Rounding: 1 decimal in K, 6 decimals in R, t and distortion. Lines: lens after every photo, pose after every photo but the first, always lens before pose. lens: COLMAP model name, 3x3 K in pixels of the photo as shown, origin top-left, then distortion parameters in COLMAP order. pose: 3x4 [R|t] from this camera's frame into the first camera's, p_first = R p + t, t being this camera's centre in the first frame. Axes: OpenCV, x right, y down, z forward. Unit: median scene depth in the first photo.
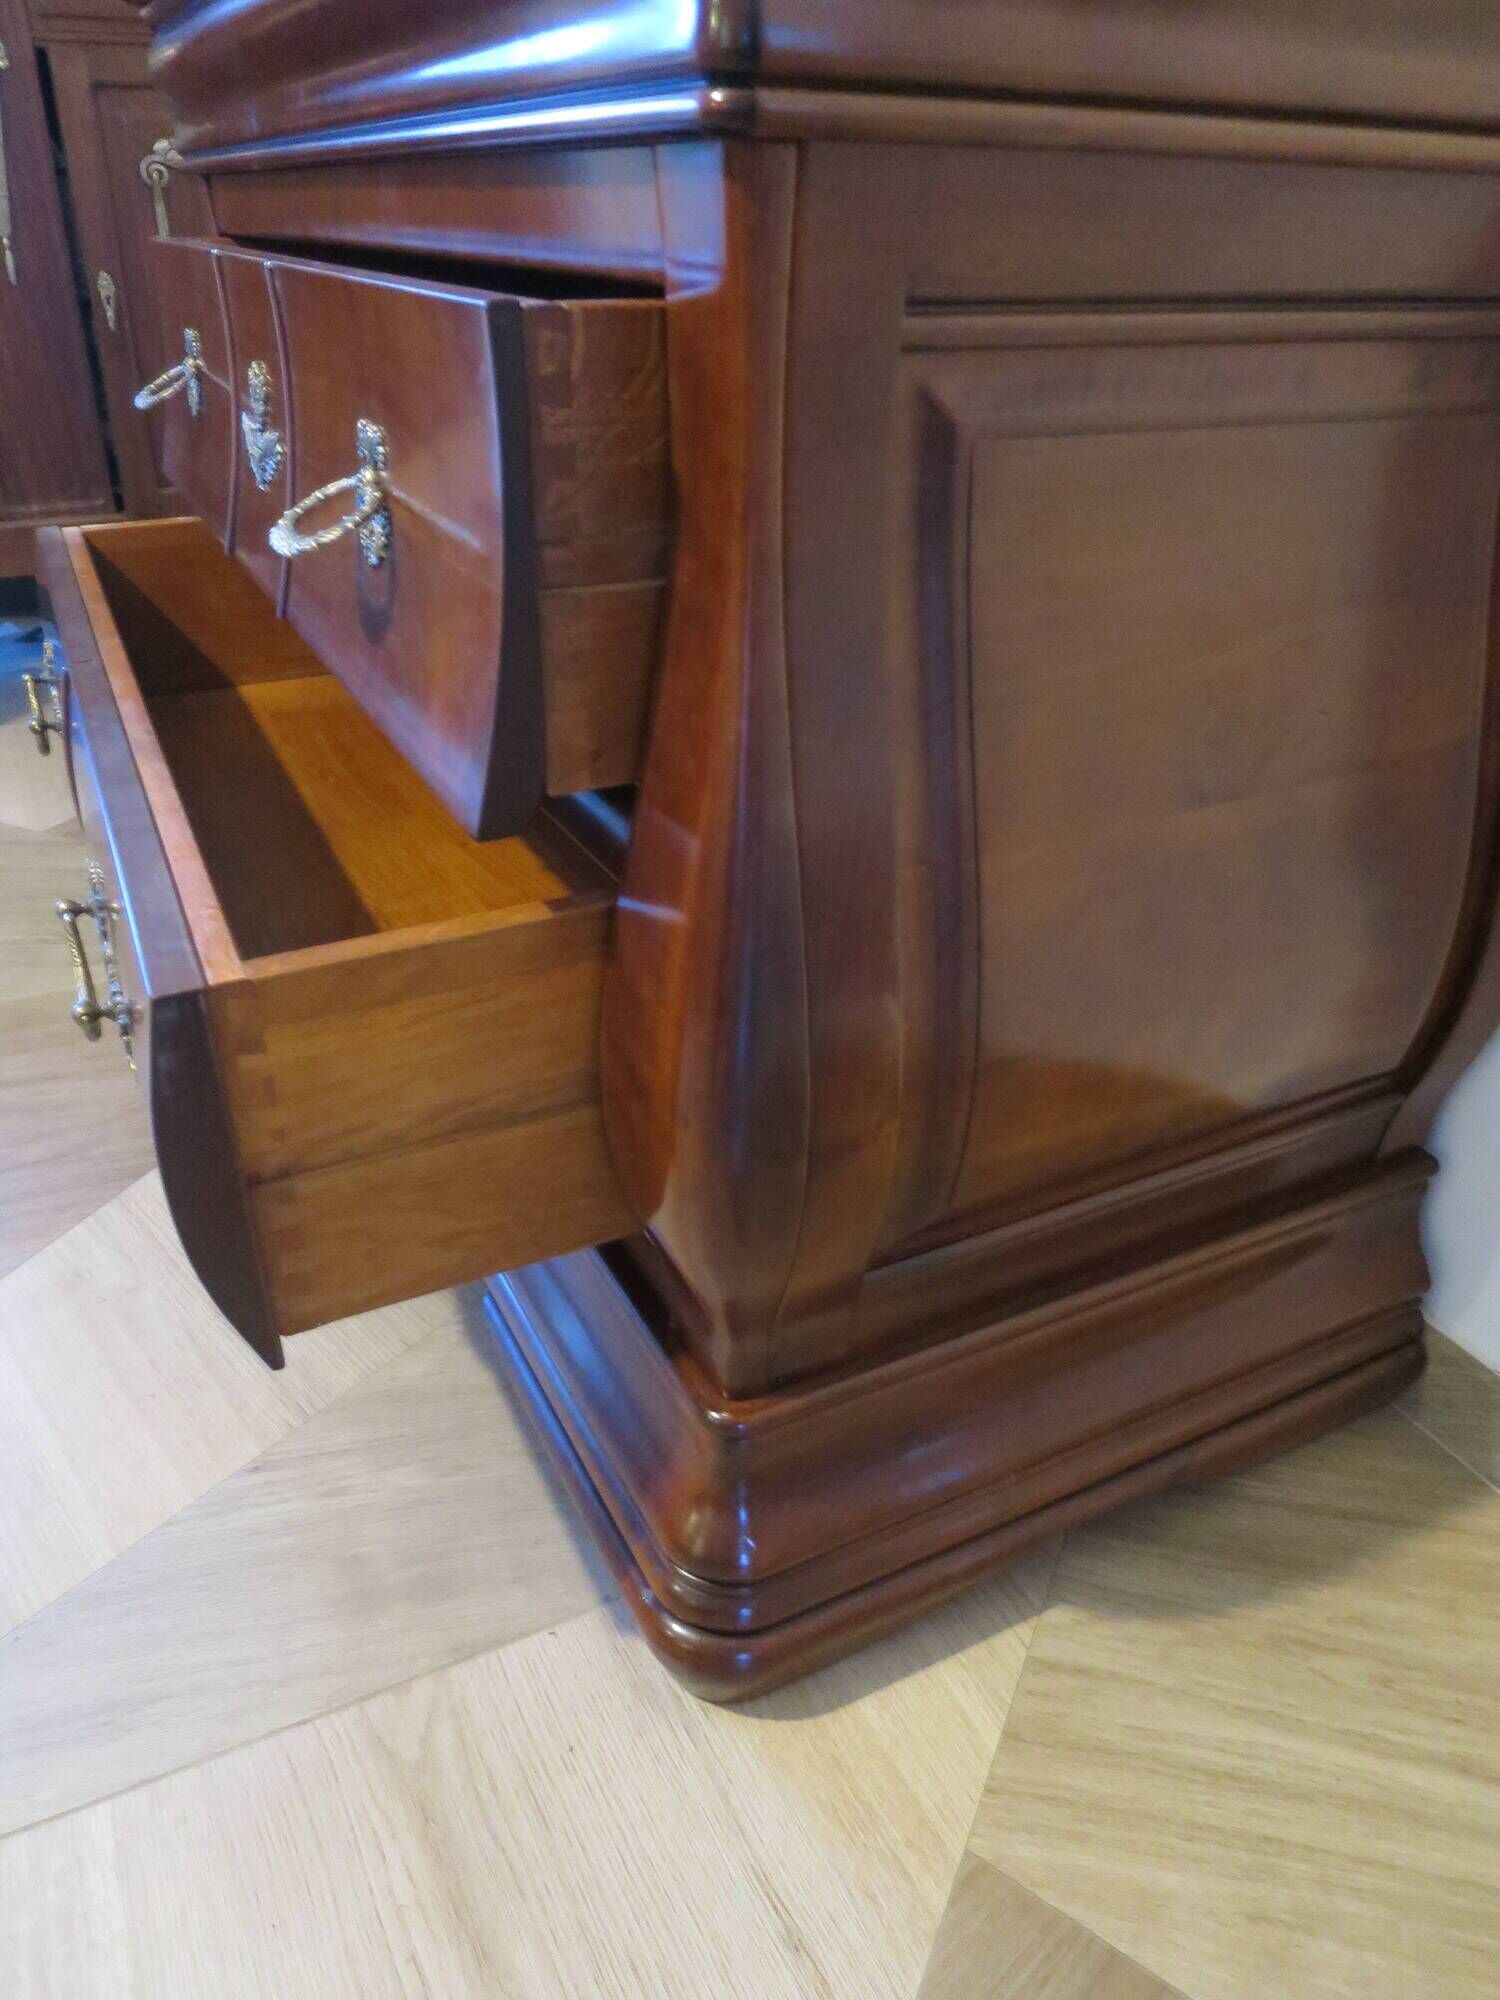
lens RADIAL K [[1423.9, 0, 751.8], [0, 1423.9, 1011.9], [0, 0, 1]] dist [-0.046284, 0.010512]
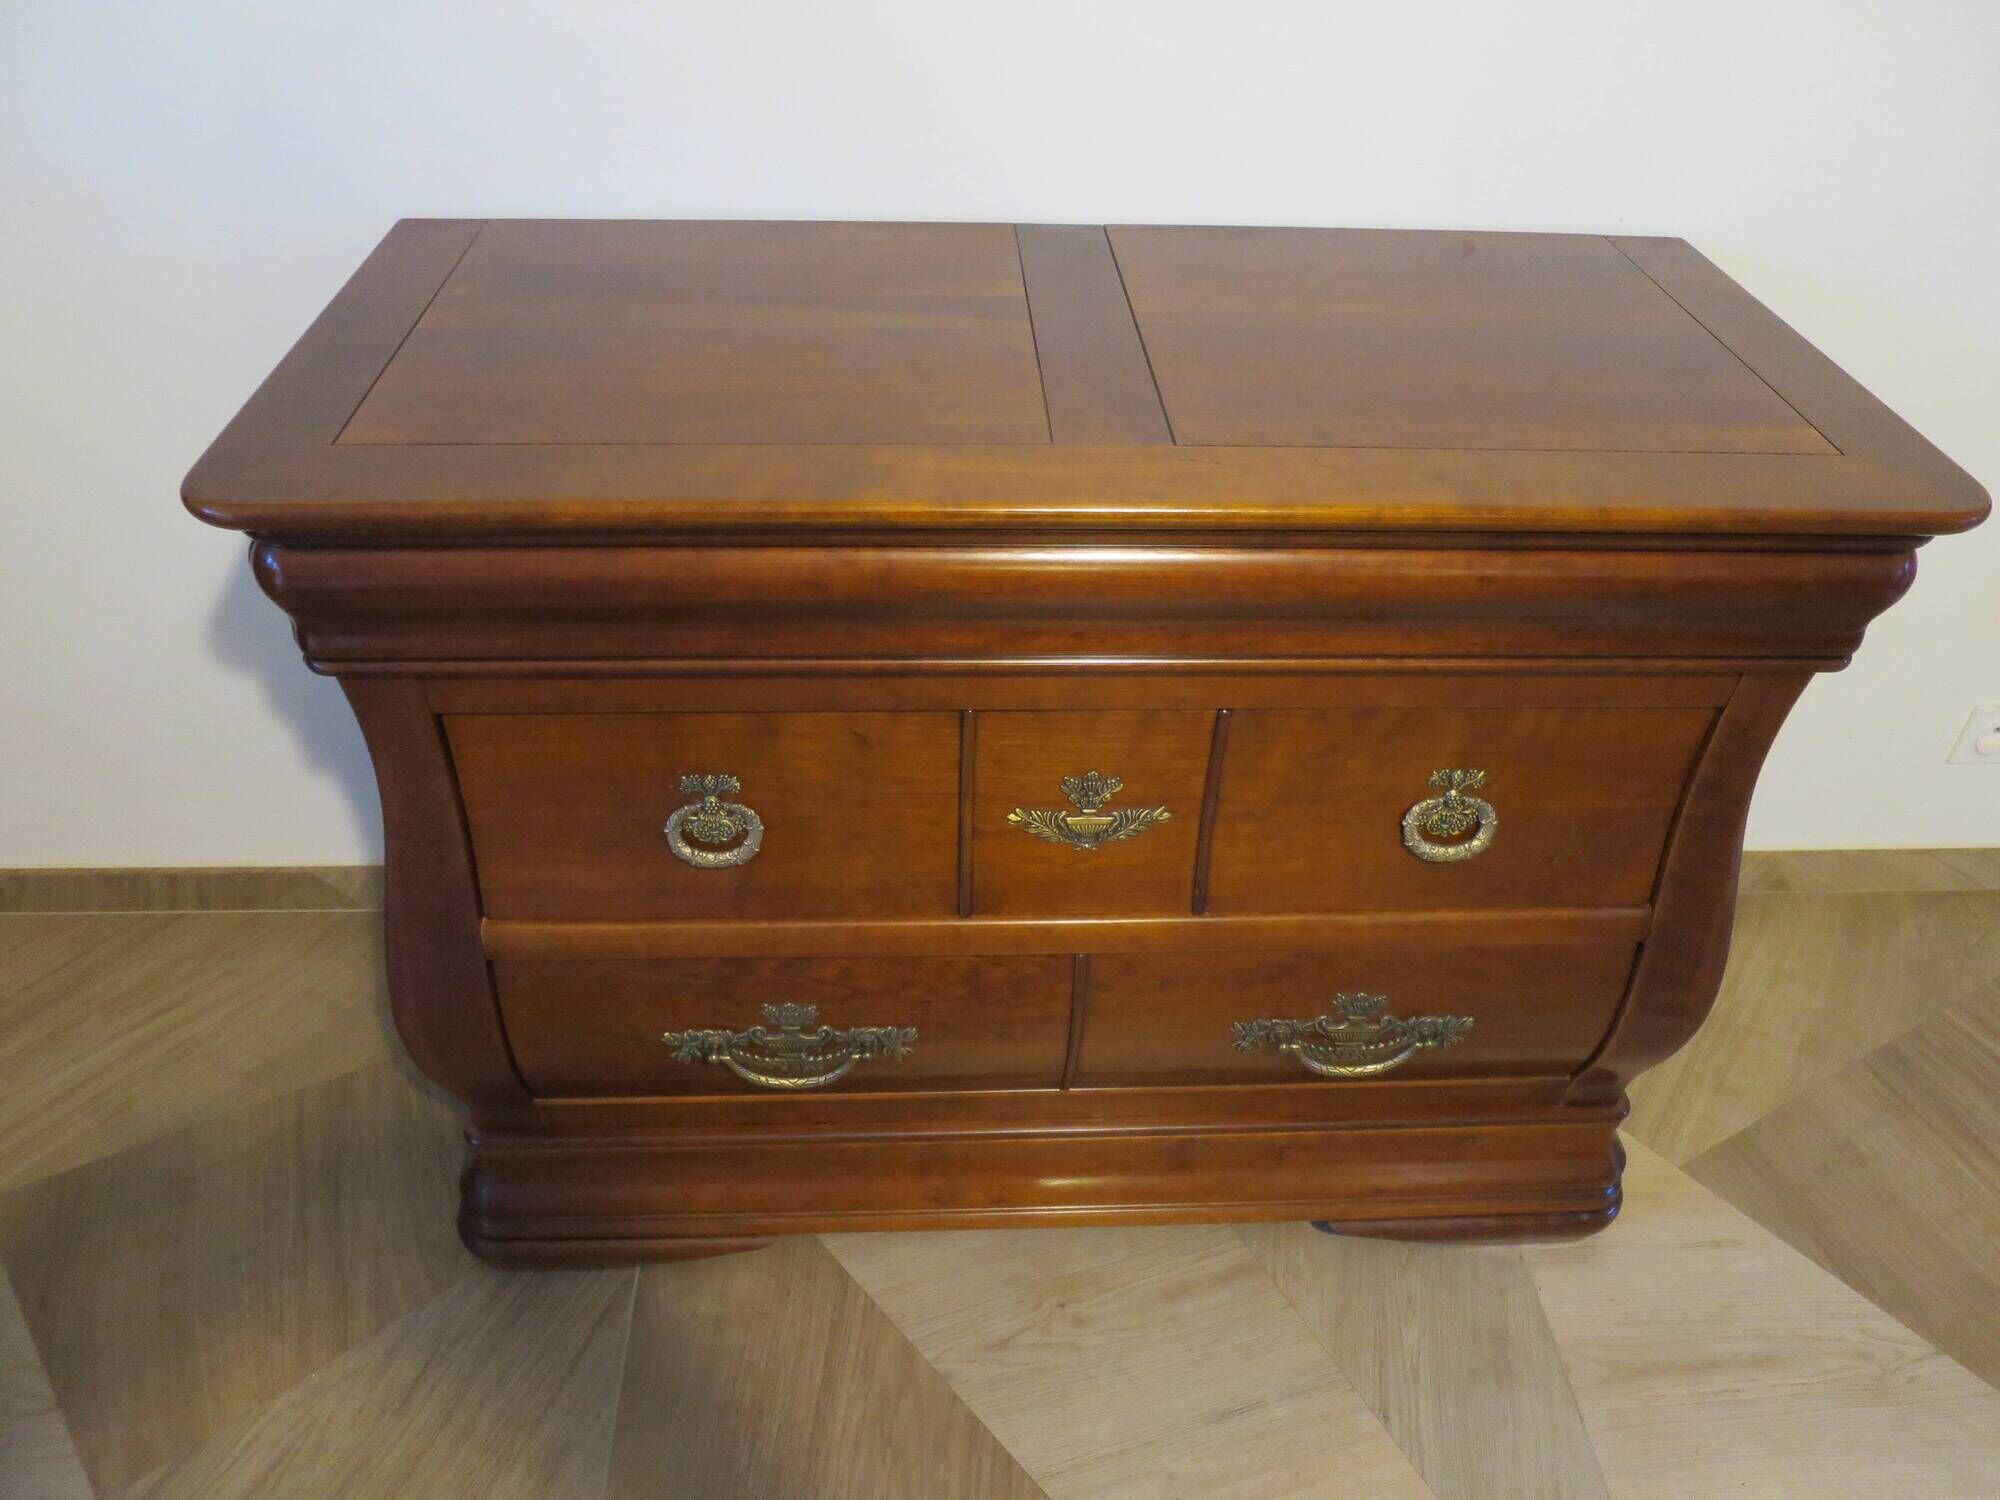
lens RADIAL K [[1423.9, 0, 1005.2], [0, 1423.9, 749.7], [0, 0, 1]] dist [-0.046284, 0.010512]
pose [[0.413637, -0.571751, 0.708523, -1.421155], [0.425623, 0.809380, 0.404659, -1.244021], [-0.804829, 0.134182, 0.578140, 0.444519]]
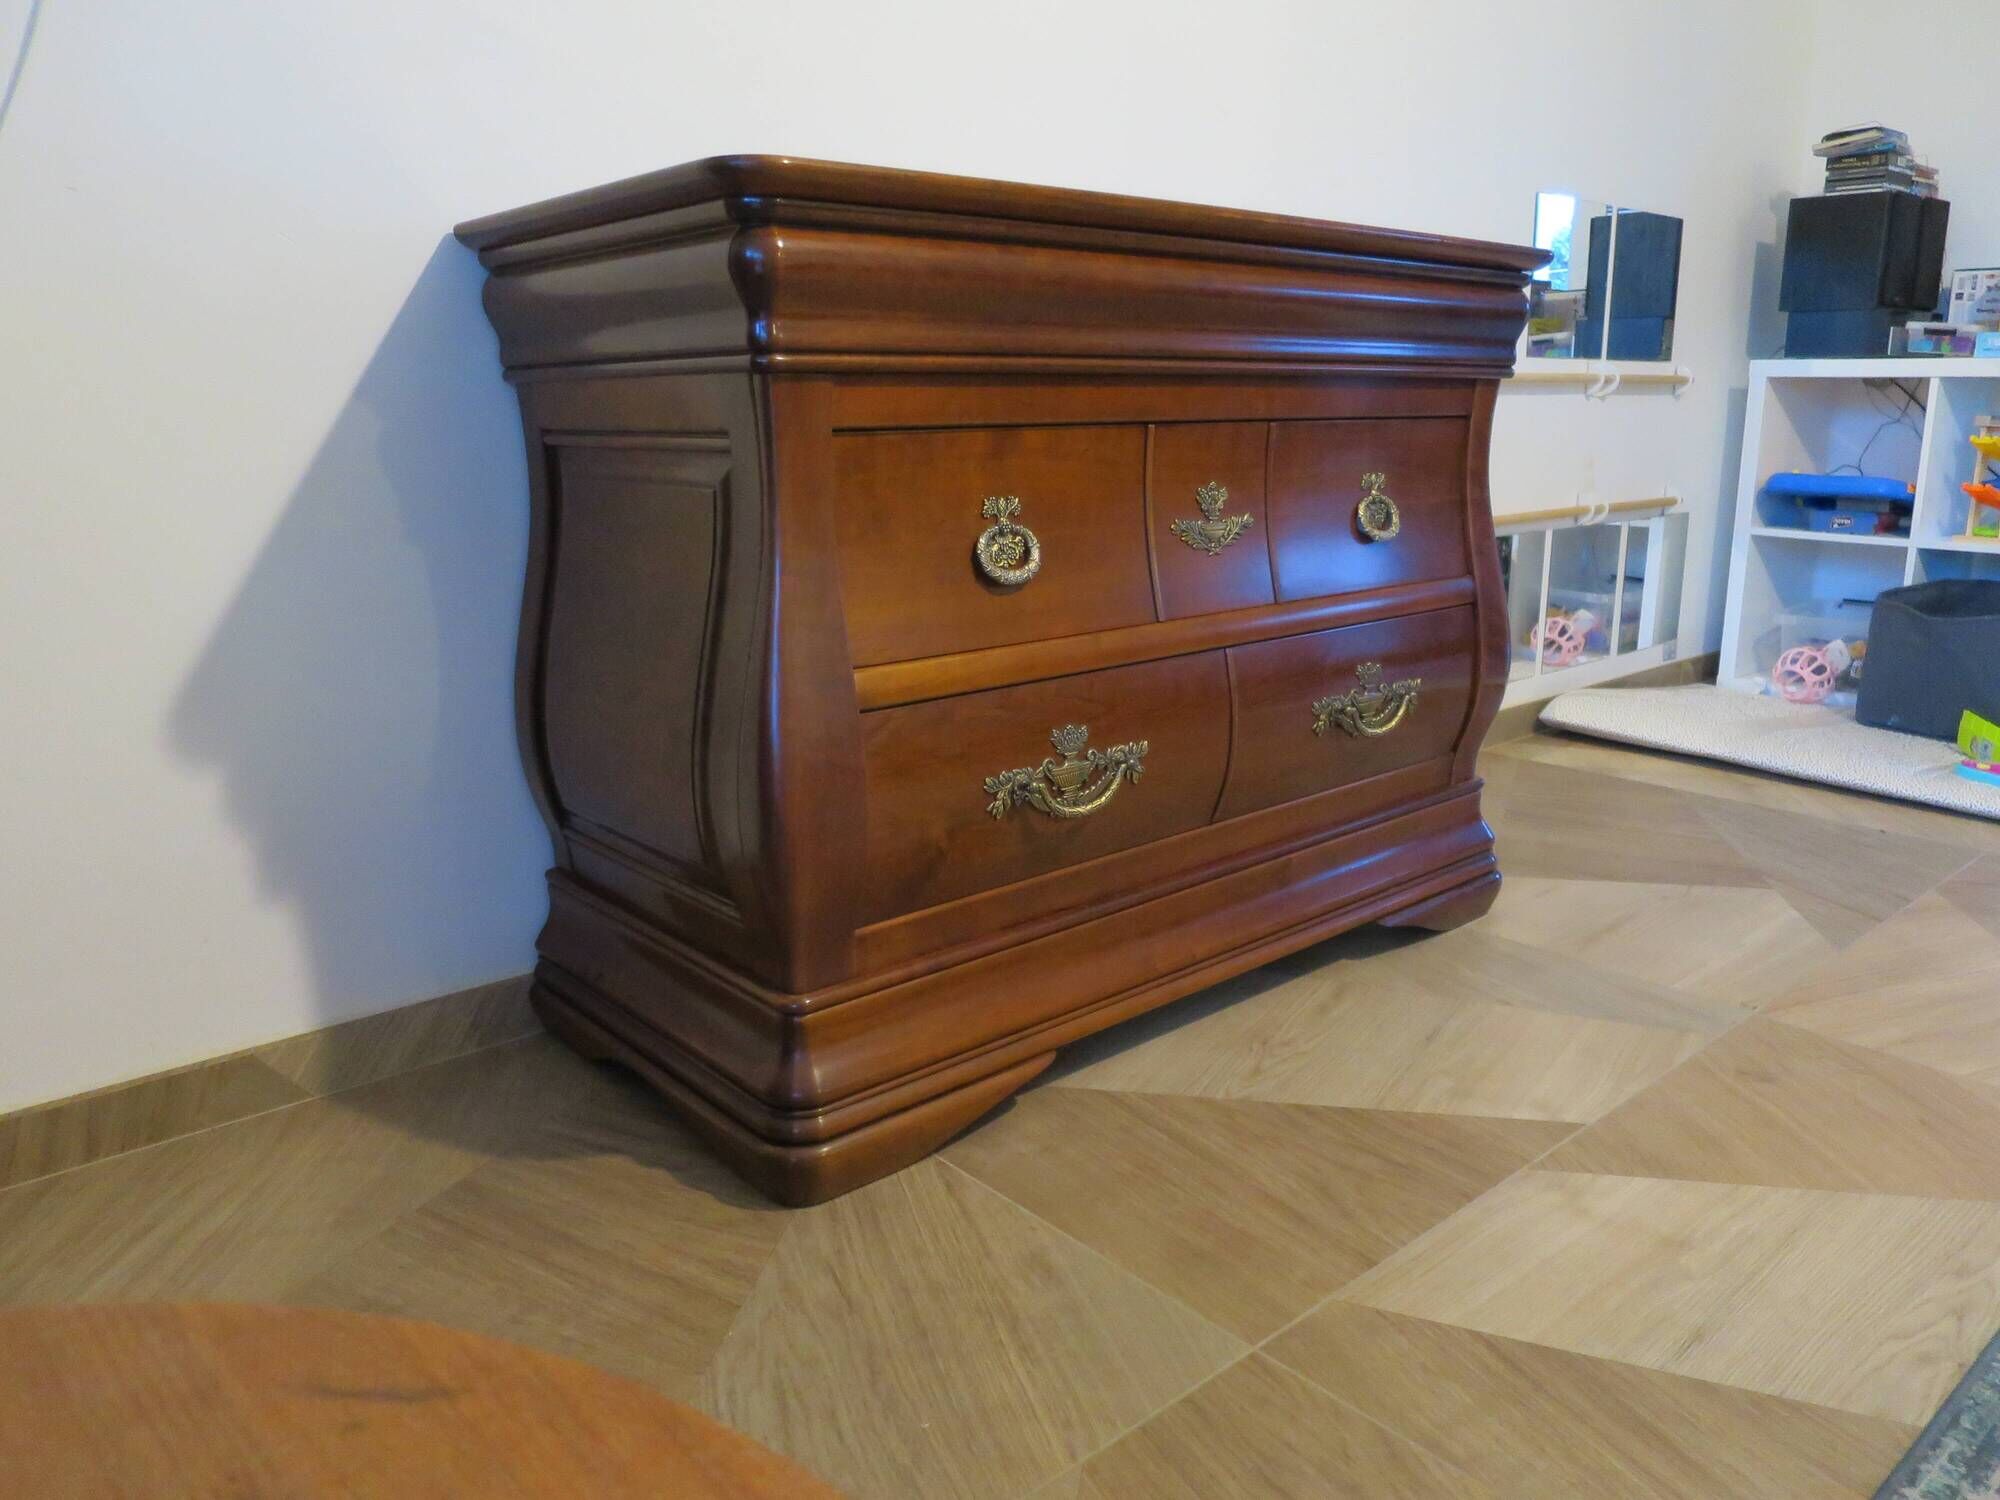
lens RADIAL K [[1423.9, 0, 996.7], [0, 1423.9, 759.1], [0, 0, 1]] dist [-0.046284, 0.010512]
pose [[-0.235186, -0.255626, 0.937733, -2.273957], [0.480689, 0.807954, 0.340806, -1.101333], [-0.844764, 0.530910, -0.067143, 1.853387]]
